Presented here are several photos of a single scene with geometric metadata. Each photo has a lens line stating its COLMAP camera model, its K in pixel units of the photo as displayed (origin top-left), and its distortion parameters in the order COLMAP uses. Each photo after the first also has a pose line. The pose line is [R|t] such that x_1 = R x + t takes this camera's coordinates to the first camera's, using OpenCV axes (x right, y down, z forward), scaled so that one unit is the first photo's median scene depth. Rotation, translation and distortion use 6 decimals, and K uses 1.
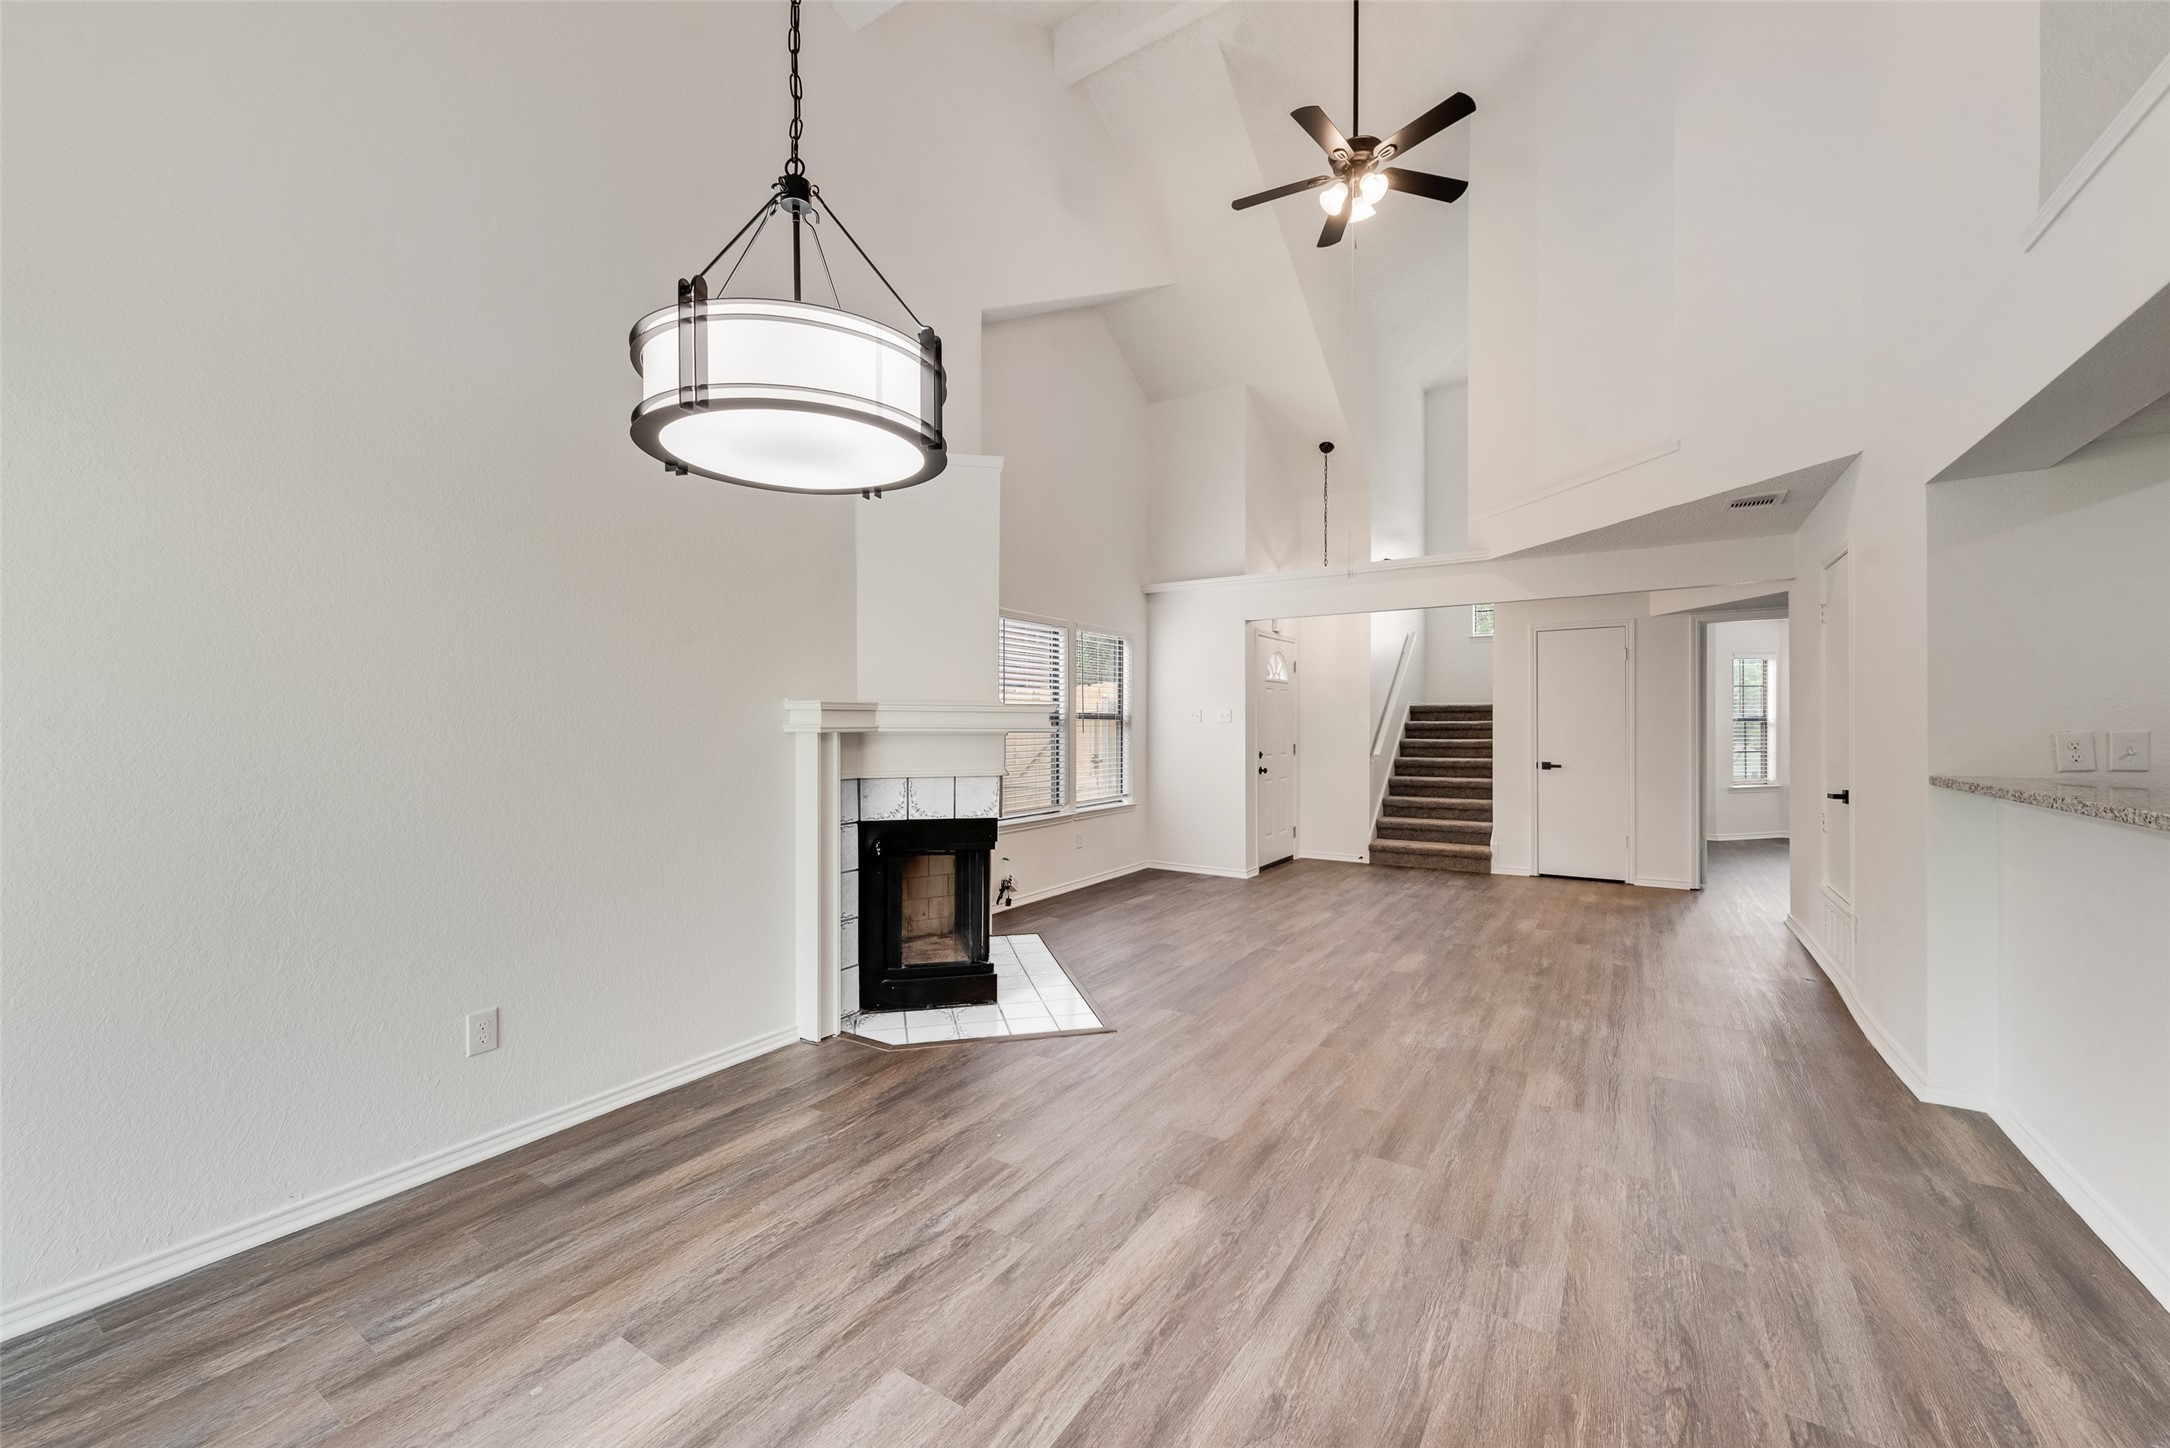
lens RADIAL K [[846.1, 0, 1057.5], [0, 846.1, 724.9], [0, 0, 1]] dist [0.000011, -0.000655]
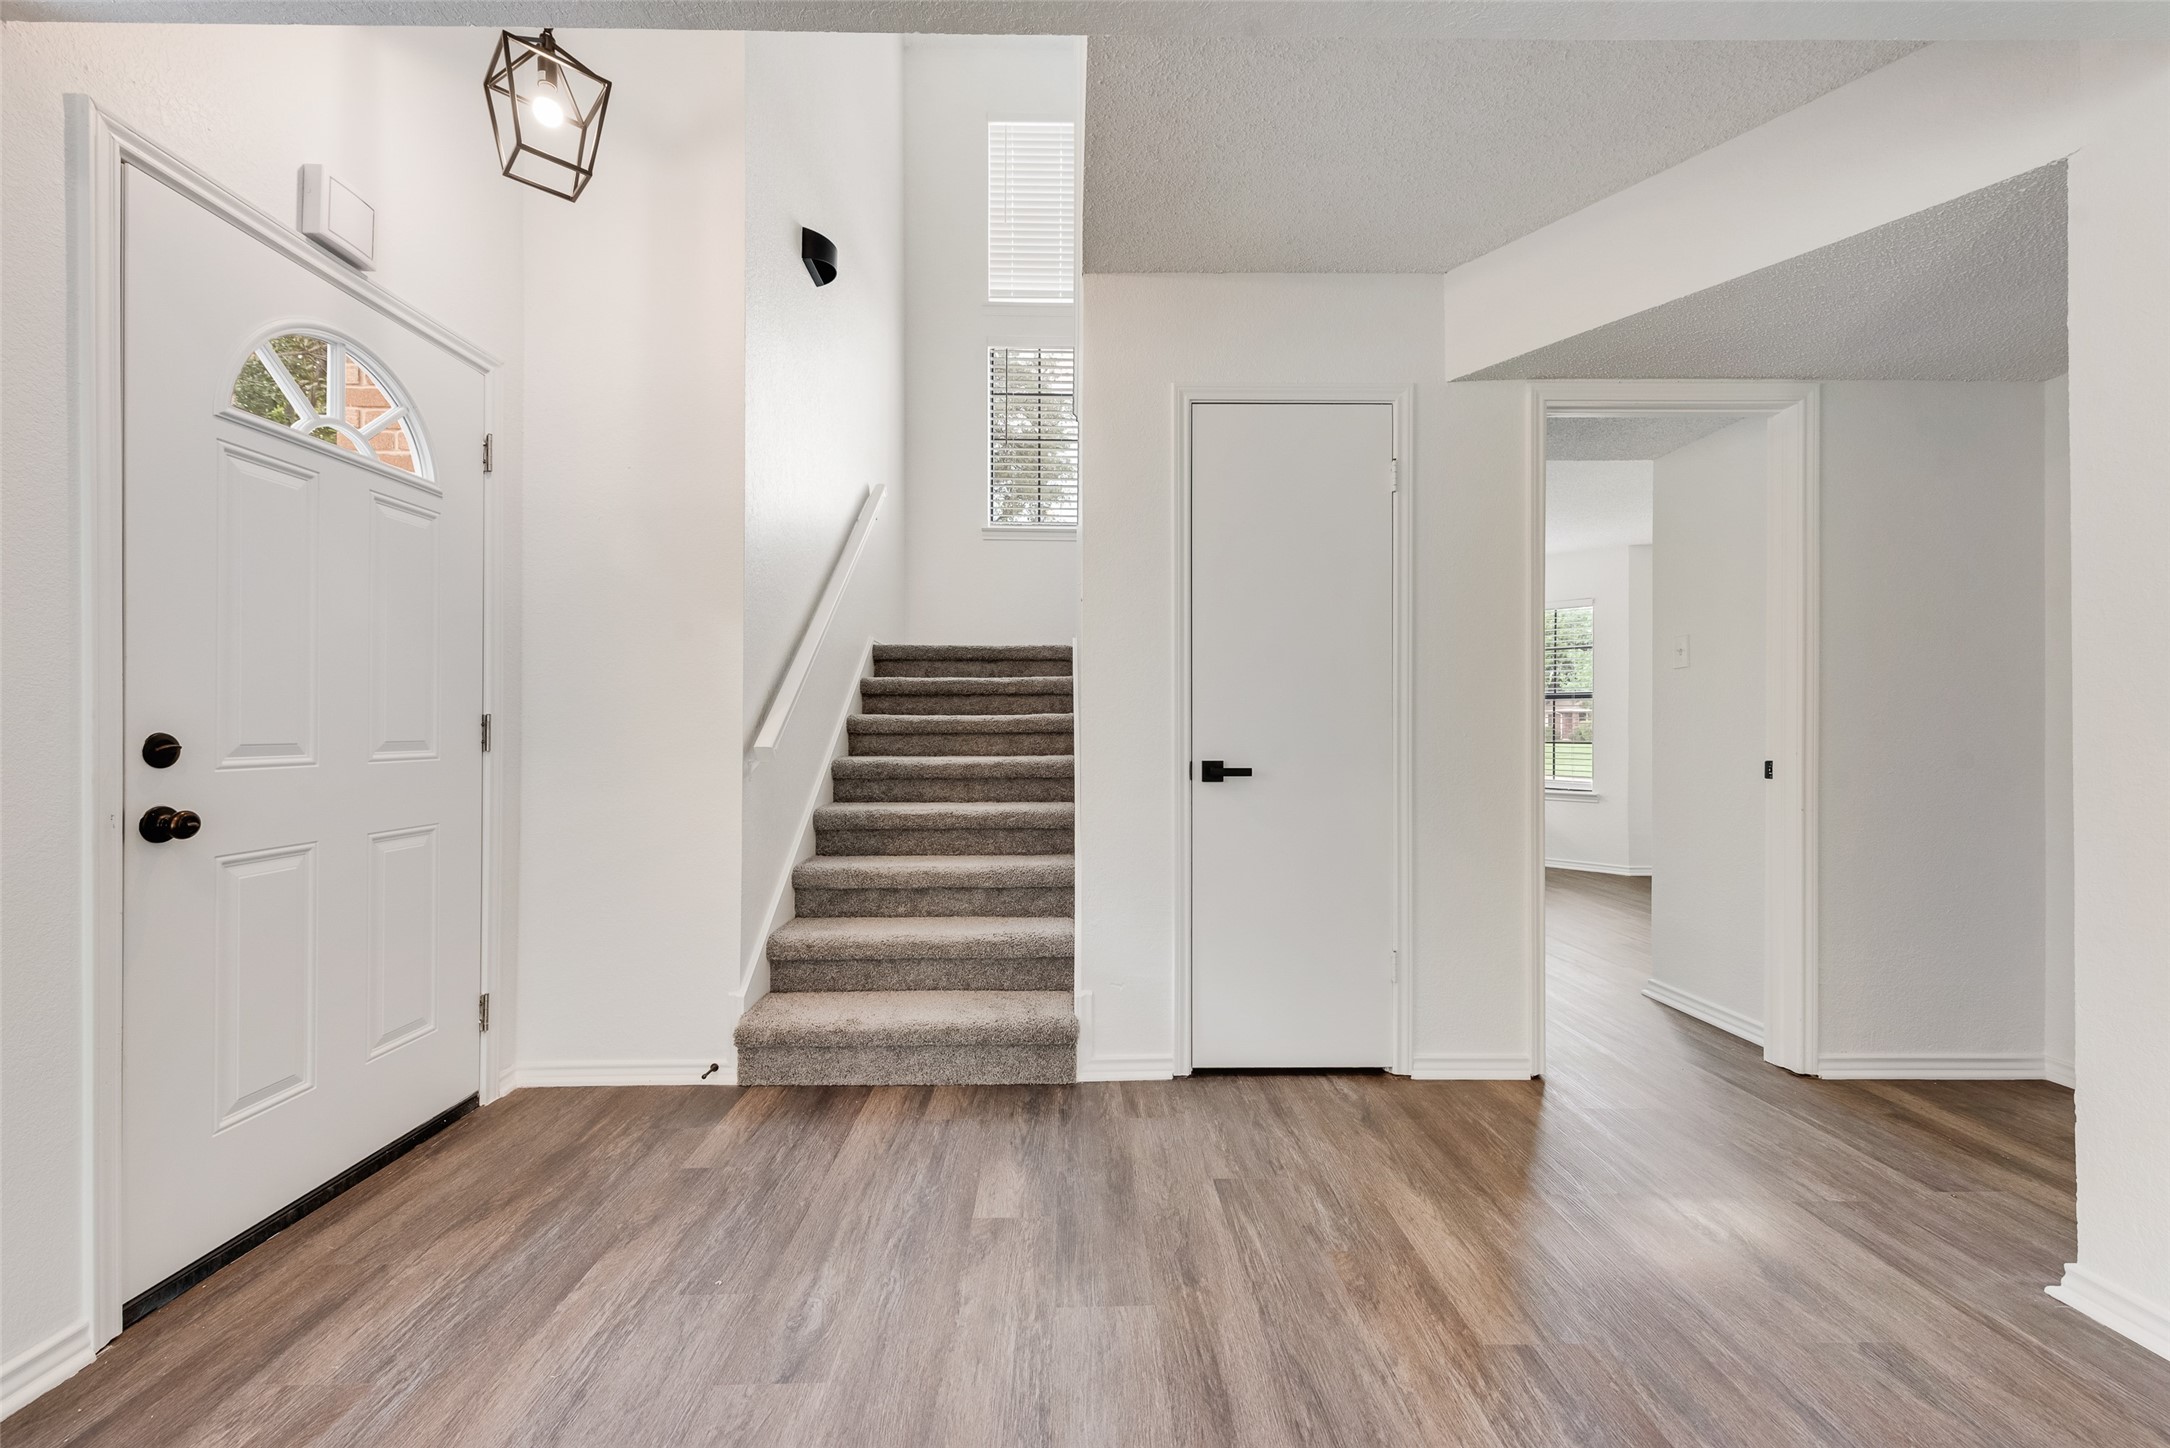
lens RADIAL K [[846.1, 0, 1088.7], [0, 846.1, 732.6], [0, 0, 1]] dist [0.000011, -0.000655]
pose [[0.812699, 0.003839, 0.582671, 0.284900], [-0.004714, 0.999989, -0.000013, 0.028183], [-0.582664, -0.002736, 0.812708, 0.651501]]
